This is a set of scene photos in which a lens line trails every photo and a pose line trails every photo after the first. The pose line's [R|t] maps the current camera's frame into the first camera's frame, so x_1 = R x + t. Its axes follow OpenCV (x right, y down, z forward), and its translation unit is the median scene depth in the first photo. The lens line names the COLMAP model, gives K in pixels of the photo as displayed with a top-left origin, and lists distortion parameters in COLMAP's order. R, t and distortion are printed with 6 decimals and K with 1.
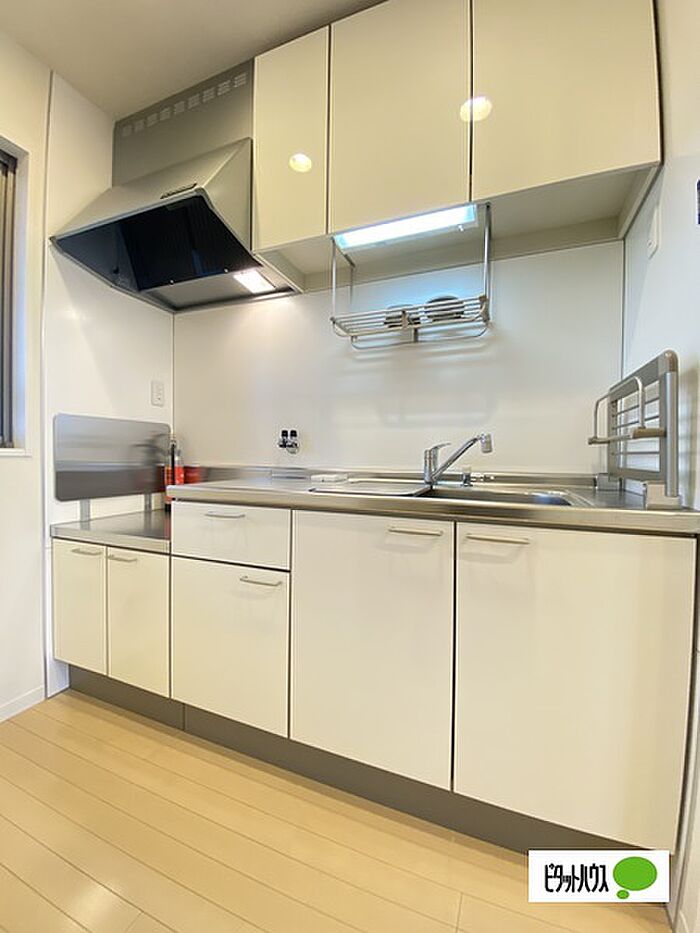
lens RADIAL K [[375.8, 0, 351.7], [0, 375.8, 469.0], [0, 0, 1]] dist [0.003270, -0.000123]
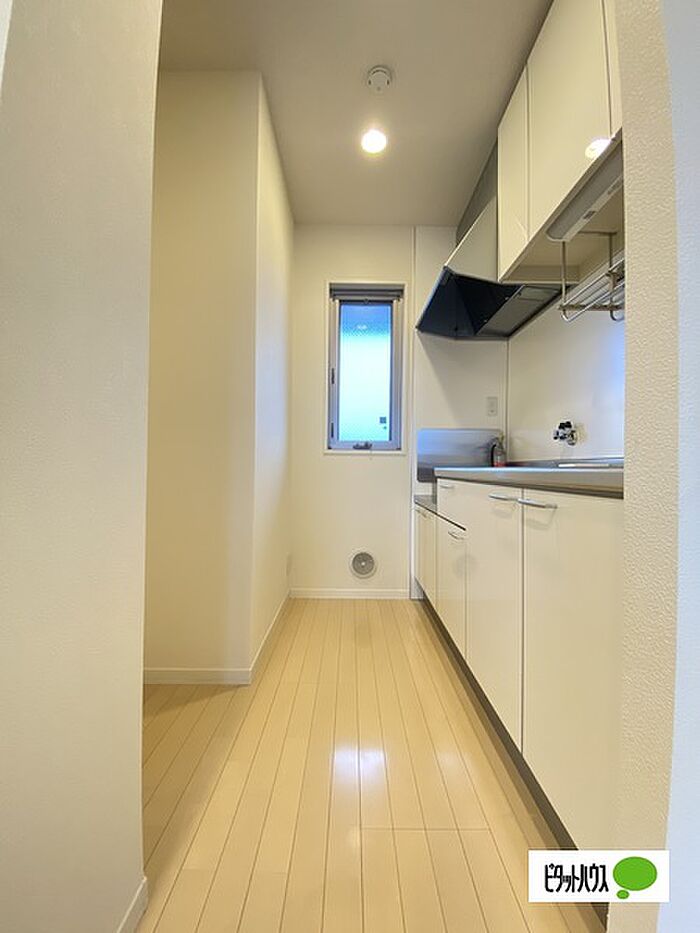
lens RADIAL K [[375.8, 0, 349.2], [0, 375.8, 464.6], [0, 0, 1]] dist [0.003270, -0.000123]
pose [[0.374334, -0.016758, -0.927142, 0.599588], [-0.034711, 0.998883, -0.032069, 0.070018], [0.926644, 0.044186, 0.373334, 0.090386]]
